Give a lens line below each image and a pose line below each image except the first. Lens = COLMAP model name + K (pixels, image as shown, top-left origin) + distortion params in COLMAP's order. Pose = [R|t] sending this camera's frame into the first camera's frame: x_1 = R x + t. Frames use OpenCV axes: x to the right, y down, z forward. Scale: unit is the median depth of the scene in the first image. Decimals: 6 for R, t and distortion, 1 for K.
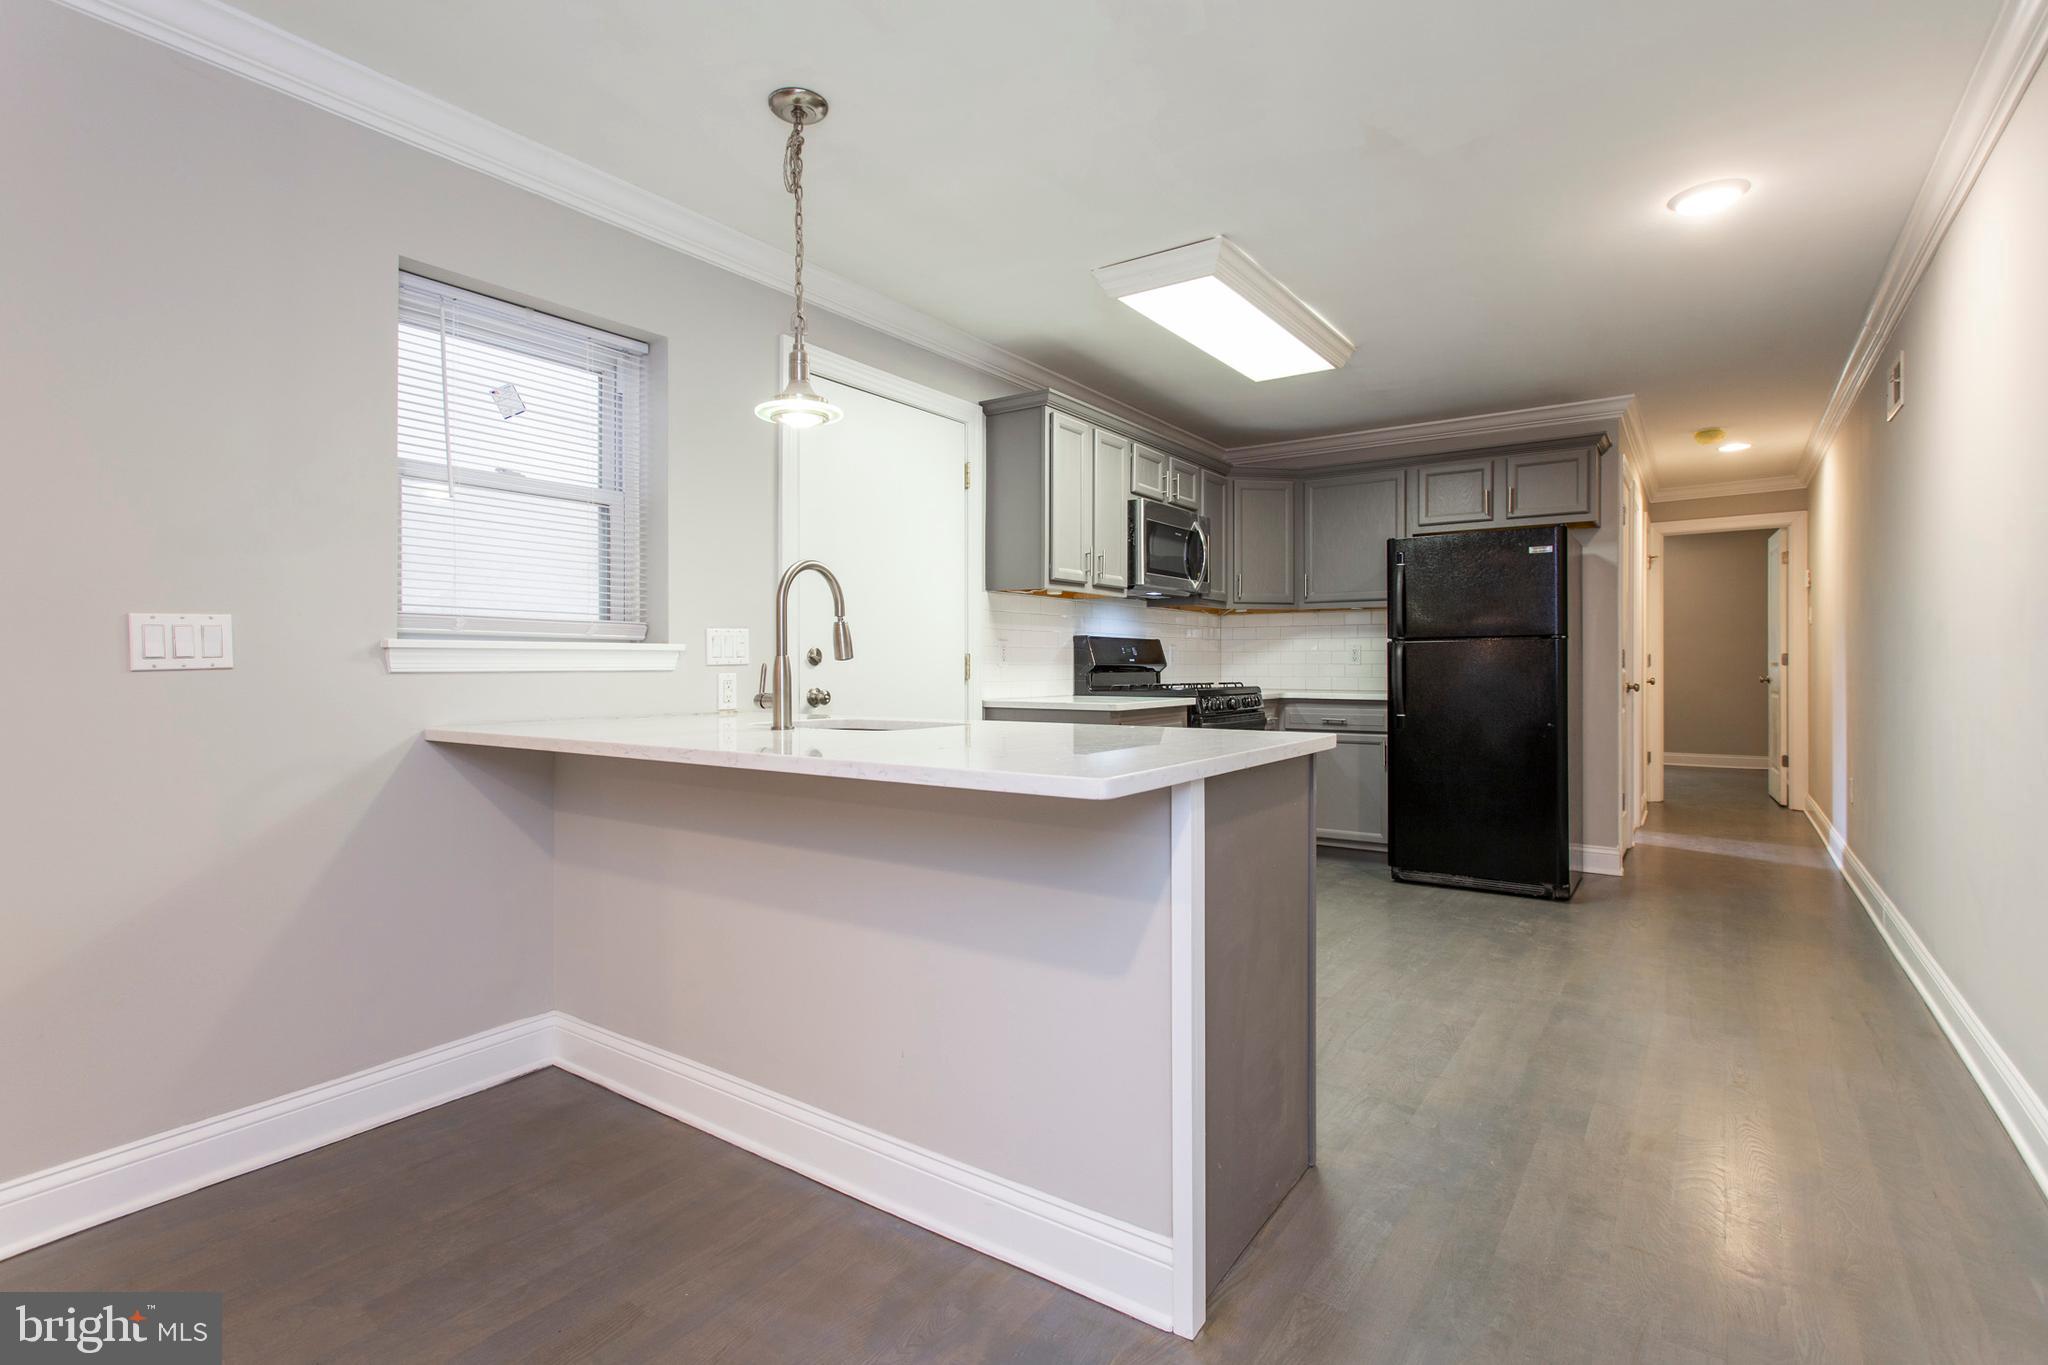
lens RADIAL K [[978.4, 0, 1019.1], [0, 978.4, 675.9], [0, 0, 1]] dist [0.003862, 0.001393]
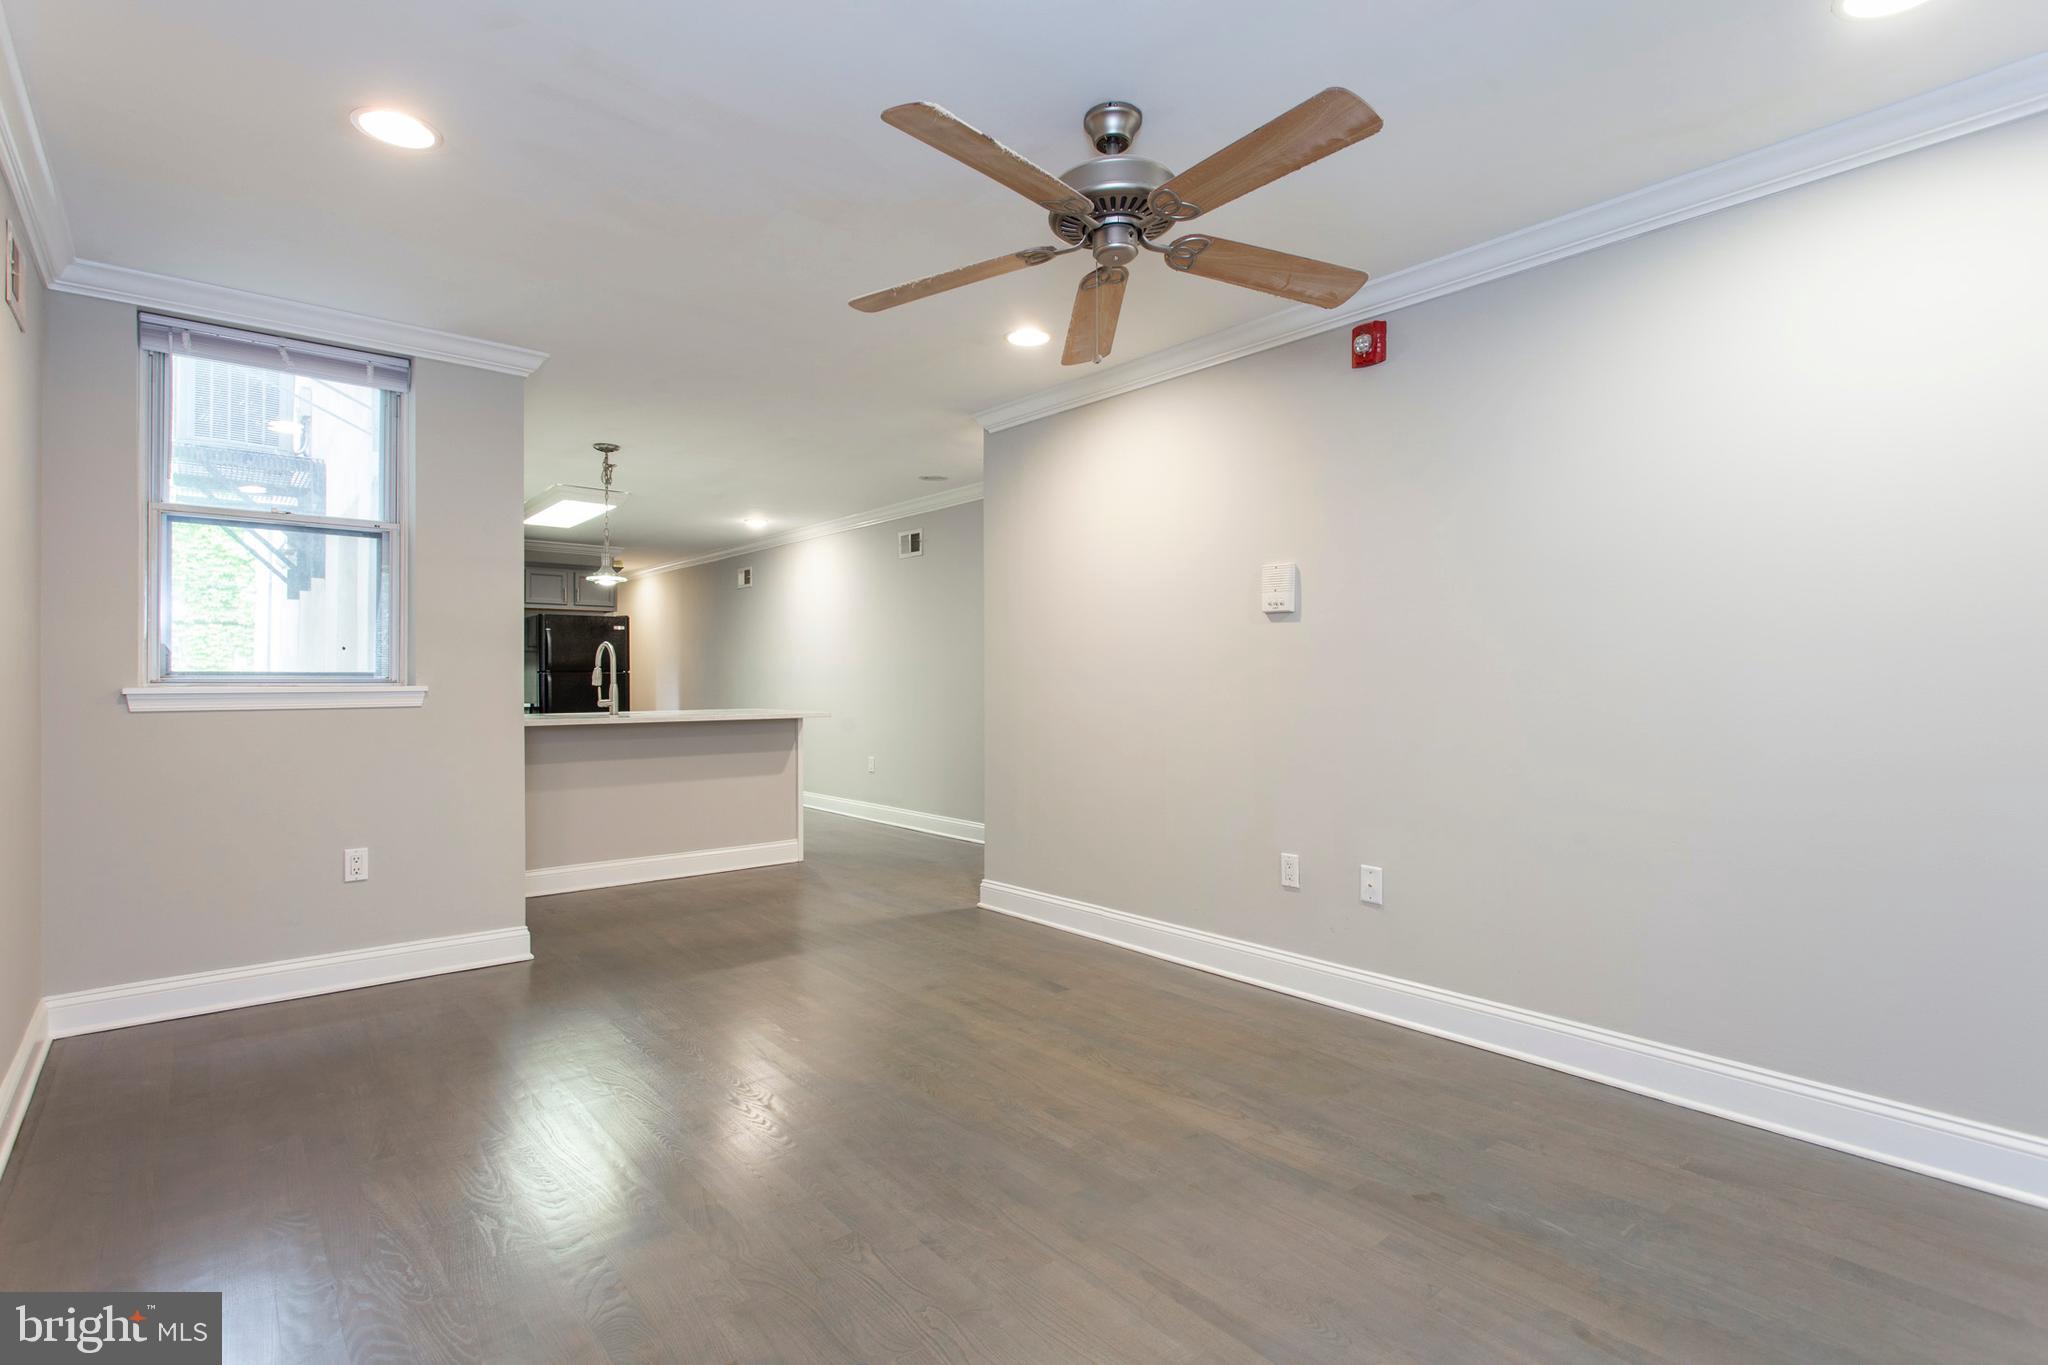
lens RADIAL K [[978.4, 0, 1015.1], [0, 978.4, 678.5], [0, 0, 1]] dist [0.003862, 0.001393]
pose [[0.250497, 0.003954, 0.968109, -1.067397], [0.010528, 0.999921, -0.006808, -0.003586], [-0.968060, 0.011898, 0.250436, -0.243883]]
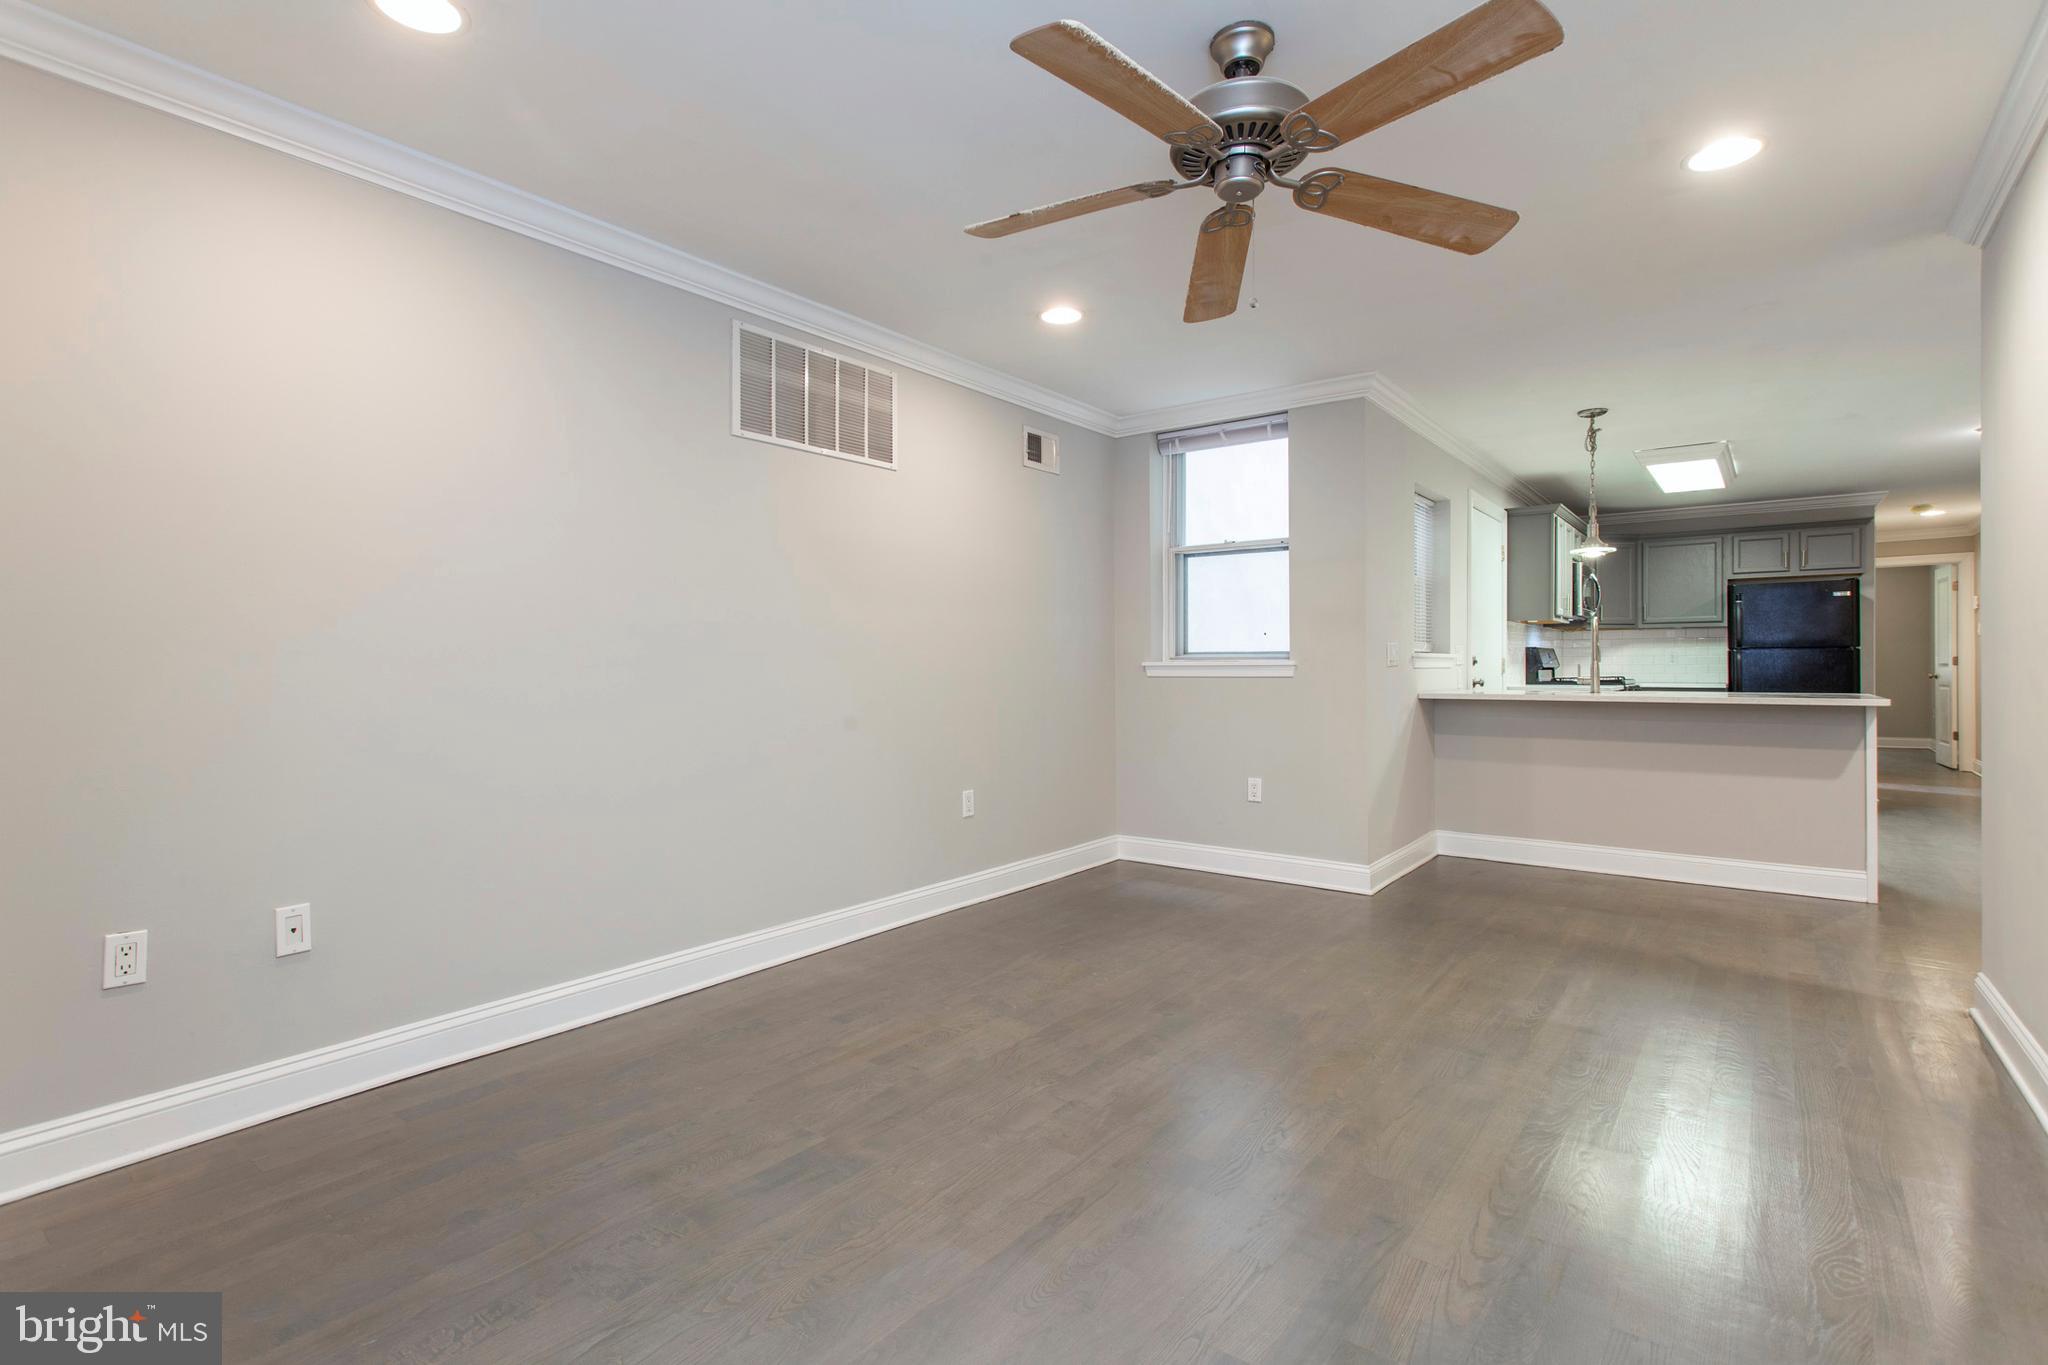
lens RADIAL K [[978.4, 0, 1007.1], [0, 978.4, 671.2], [0, 0, 1]] dist [0.003862, 0.001393]
pose [[0.999135, 0.000942, -0.041569, -0.696475], [-0.001152, 0.999987, -0.005030, 0.008049], [0.041564, 0.005074, 0.999123, -0.606766]]
